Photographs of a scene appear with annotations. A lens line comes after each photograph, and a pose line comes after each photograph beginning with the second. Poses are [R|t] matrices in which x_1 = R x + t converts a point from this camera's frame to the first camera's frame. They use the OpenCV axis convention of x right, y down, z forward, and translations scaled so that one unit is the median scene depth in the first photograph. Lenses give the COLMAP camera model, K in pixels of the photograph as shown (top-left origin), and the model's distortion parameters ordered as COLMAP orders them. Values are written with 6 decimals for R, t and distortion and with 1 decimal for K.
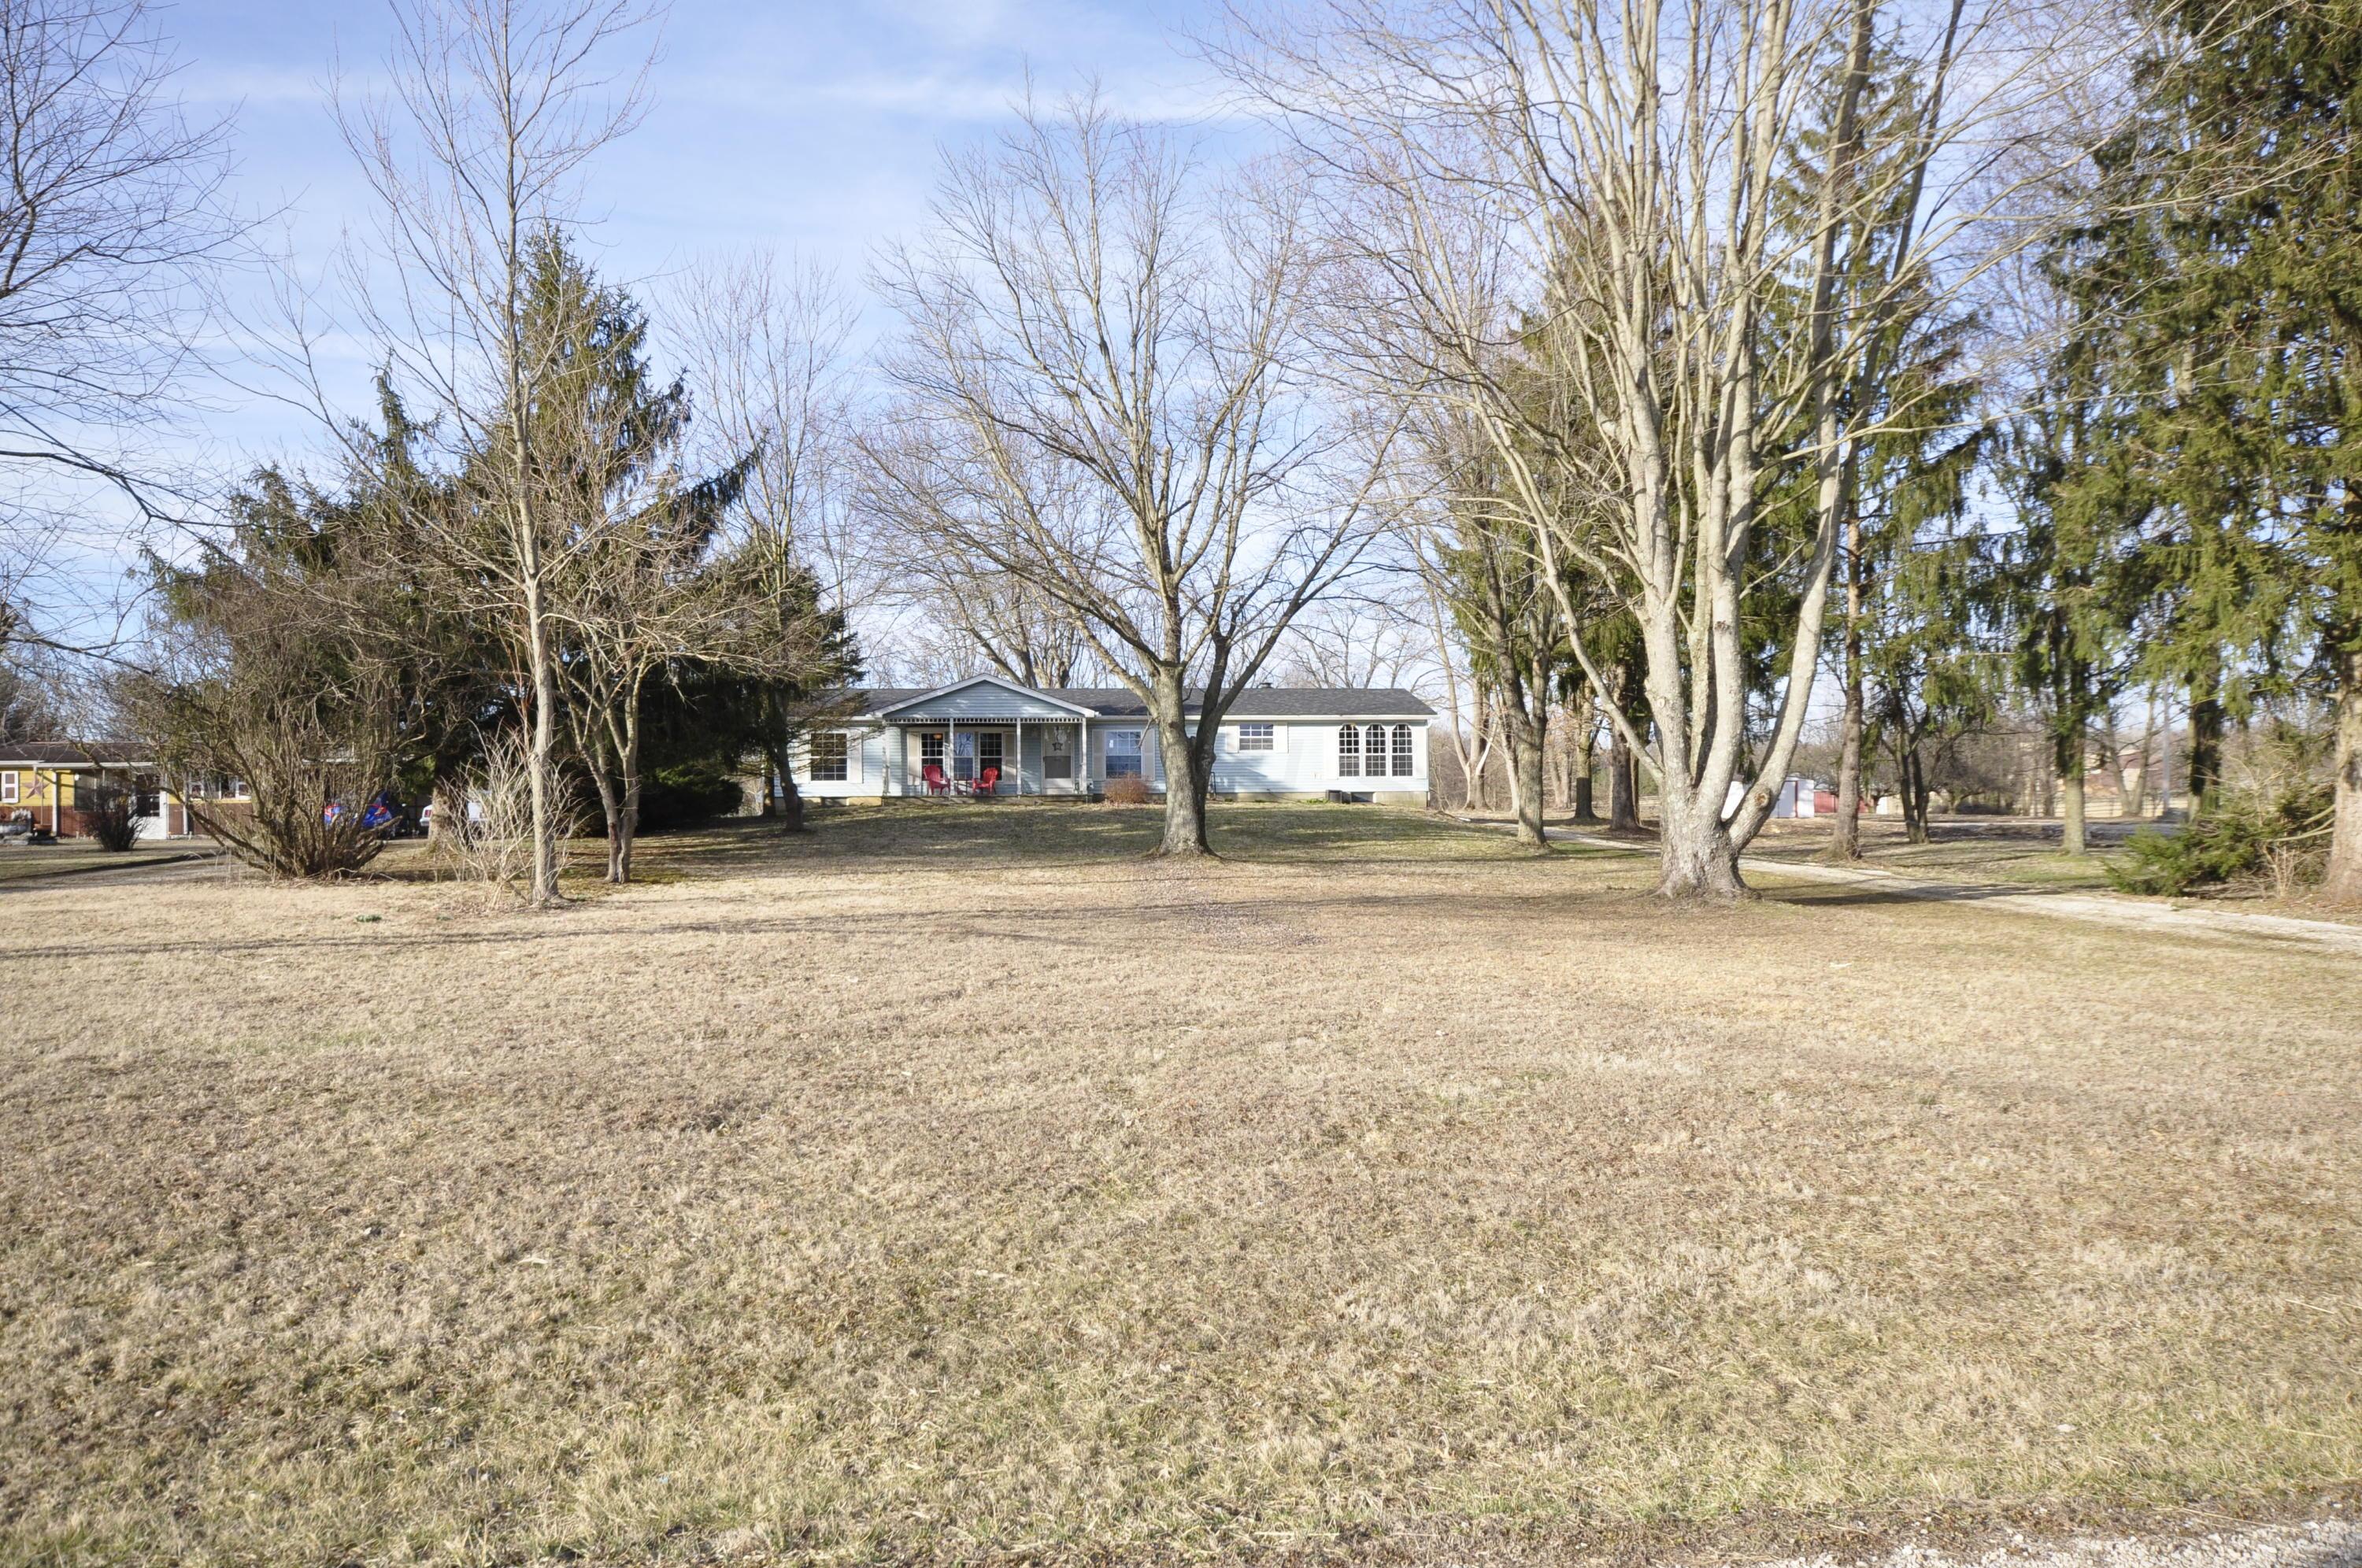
lens RADIAL K [[1680.0, 0, 1167.3], [0, 1680.0, 788.5], [0, 0, 1]] dist [0.004846, 0.031811]
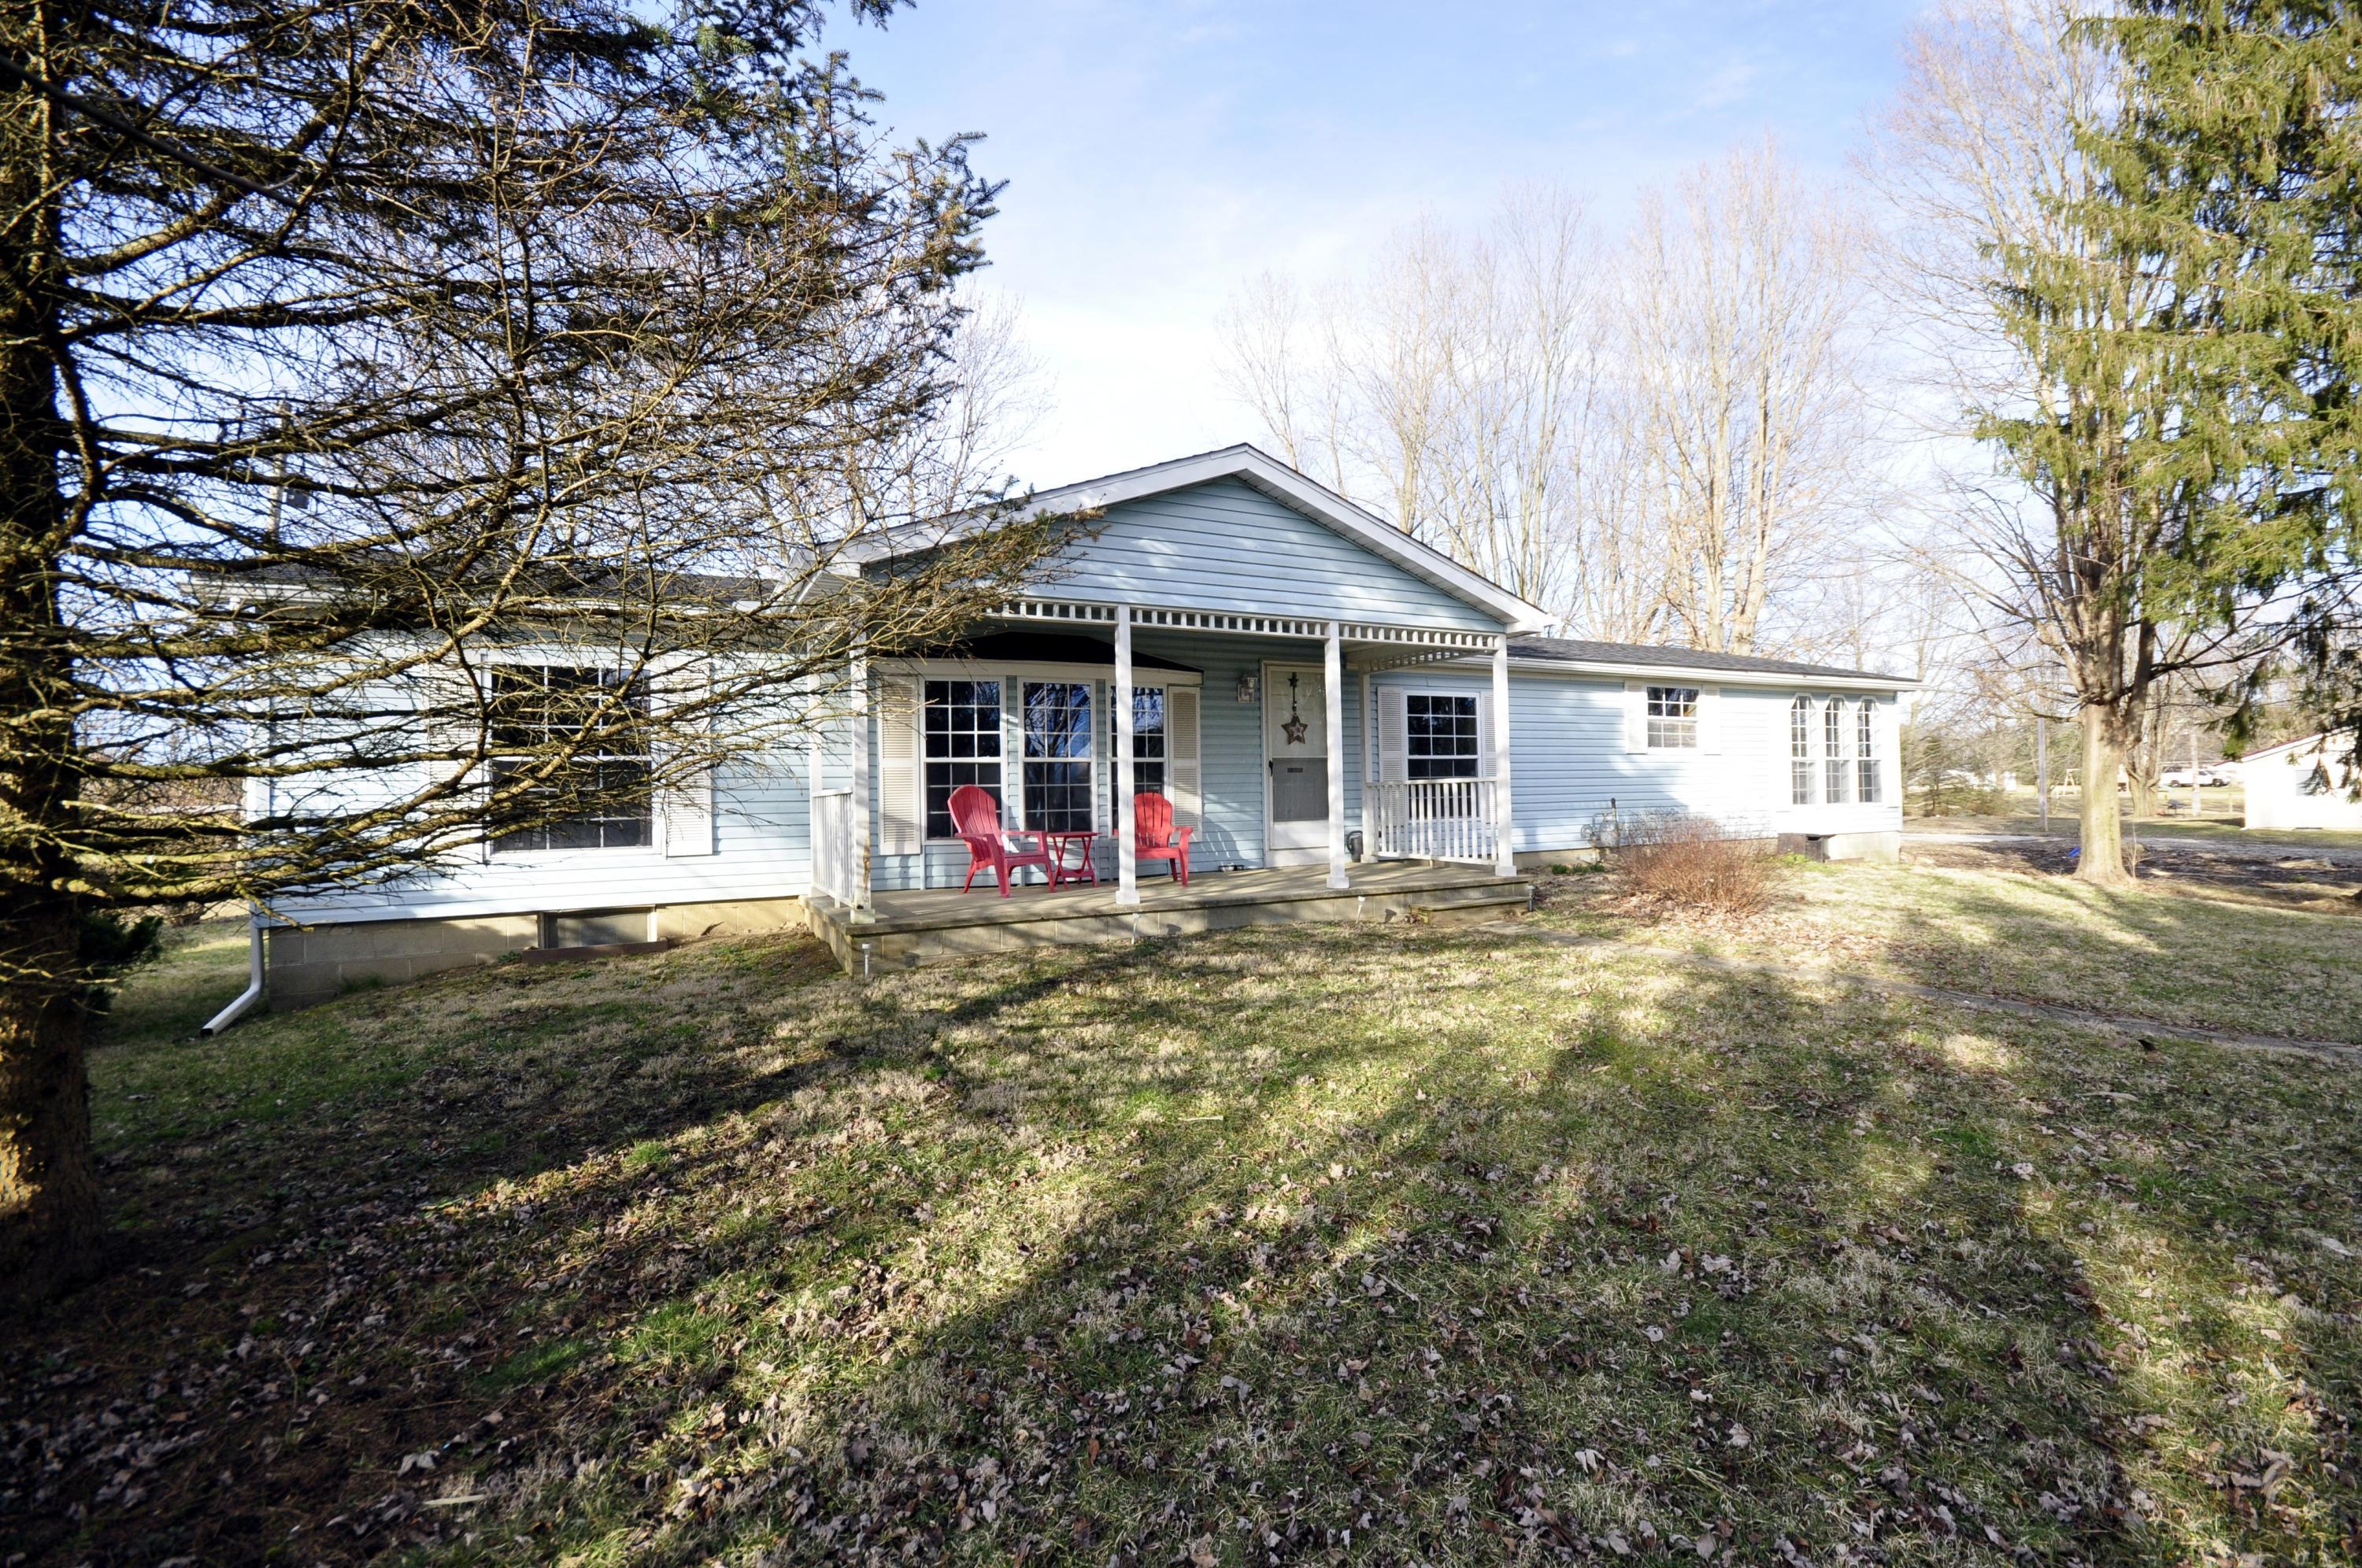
lens RADIAL K [[1043.3, 0, 1183.5], [0, 1043.3, 784.9], [0, 0, 1]] dist [0.000712, -0.003278]
pose [[0.932238, -0.003287, 0.361832, -0.170119], [0.002175, 0.999992, 0.003481, -0.014711], [-0.361840, -0.002458, 0.932237, 0.811691]]
